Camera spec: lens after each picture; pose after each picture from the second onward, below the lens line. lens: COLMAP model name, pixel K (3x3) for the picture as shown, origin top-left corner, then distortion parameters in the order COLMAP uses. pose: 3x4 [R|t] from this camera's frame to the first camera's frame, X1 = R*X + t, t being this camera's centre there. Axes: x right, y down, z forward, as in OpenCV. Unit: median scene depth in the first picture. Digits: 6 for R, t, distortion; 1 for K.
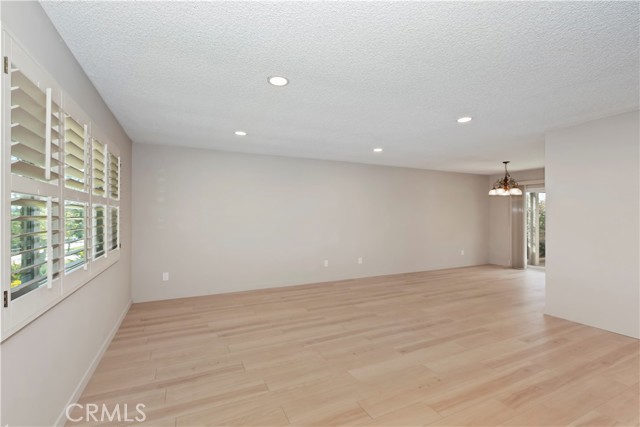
lens RADIAL K [[318.8, 0, 335.5], [0, 318.8, 213.4], [0, 0, 1]] dist [-0.000430, -0.000167]
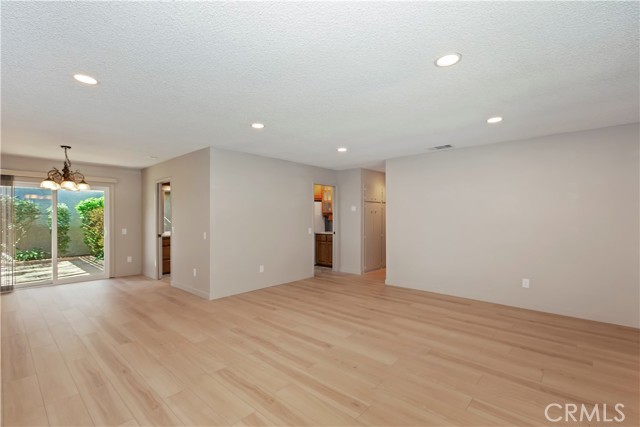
lens RADIAL K [[284.6, 0, 328.8], [0, 284.6, 215.8], [0, 0, 1]] dist [-0.001472, -0.000282]
pose [[-0.382253, 0.004652, 0.924046, -0.532213], [-0.001594, 0.999983, -0.005693, 0.009454], [-0.924056, -0.003649, -0.382239, 1.103794]]
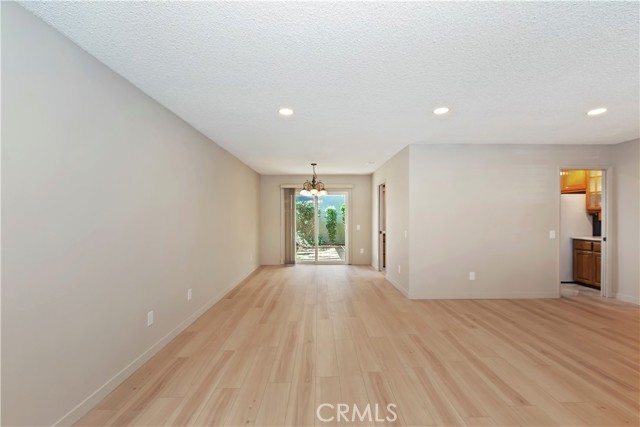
lens RADIAL K [[284.6, 0, 328.8], [0, 284.6, 215.8], [0, 0, 1]] dist [-0.001472, -0.000282]
pose [[0.425910, -0.000434, 0.904766, -0.454721], [-0.000920, 0.999999, 0.000912, 0.009206], [-0.904765, -0.001221, 0.425909, 0.912108]]
